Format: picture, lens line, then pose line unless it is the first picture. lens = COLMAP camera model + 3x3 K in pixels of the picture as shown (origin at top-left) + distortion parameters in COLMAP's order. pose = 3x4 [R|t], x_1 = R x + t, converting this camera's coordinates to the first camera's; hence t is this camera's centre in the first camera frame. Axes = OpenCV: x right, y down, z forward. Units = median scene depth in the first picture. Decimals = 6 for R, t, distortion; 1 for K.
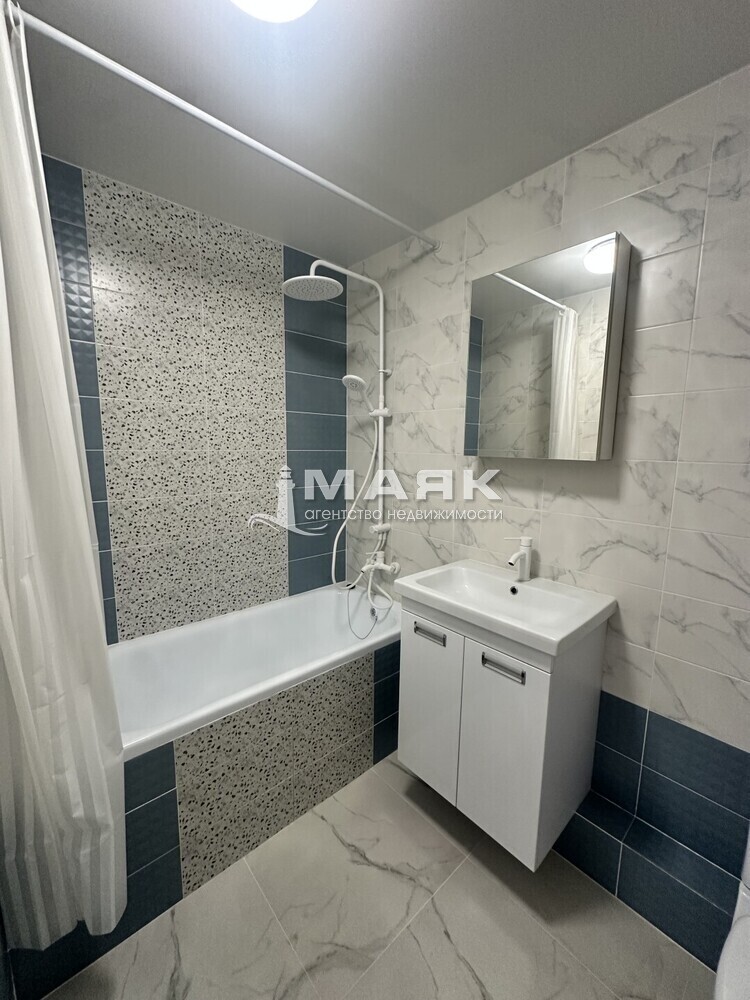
lens RADIAL K [[400.4, 0, 376.4], [0, 400.4, 501.4], [0, 0, 1]] dist [-0.005792, 0.001723]
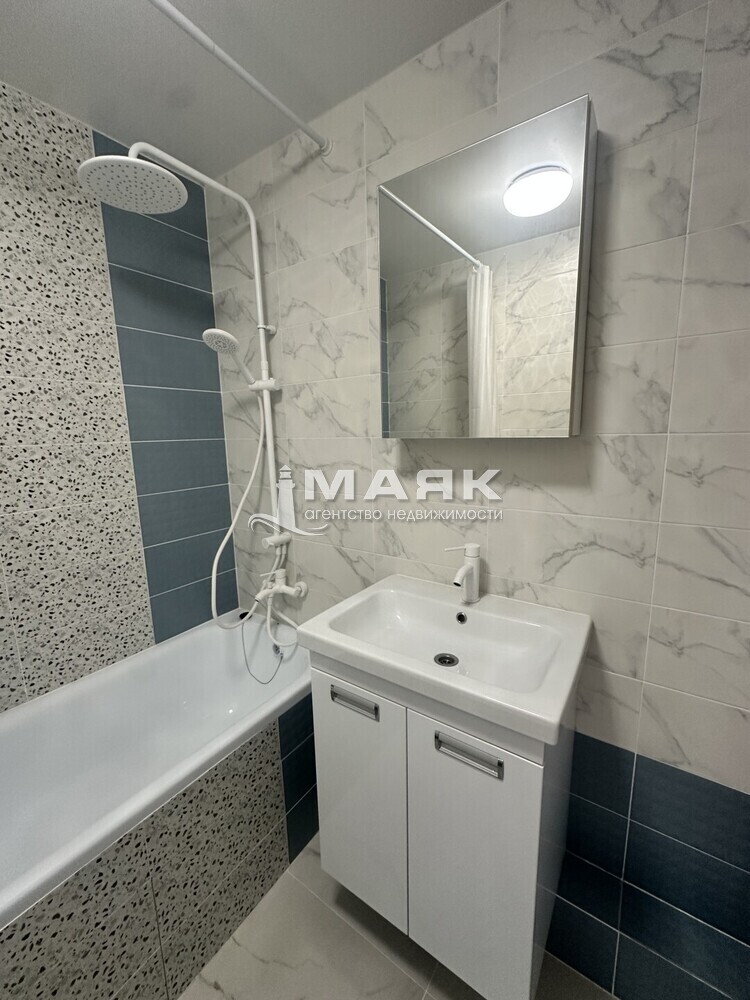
lens RADIAL K [[400.4, 0, 374.9], [0, 400.4, 499.8], [0, 0, 1]] dist [-0.005792, 0.001723]
pose [[0.972914, -0.074097, 0.218971, 0.036934], [0.067654, 0.997030, 0.036791, -0.029940], [-0.221047, -0.020981, 0.975037, 0.282573]]
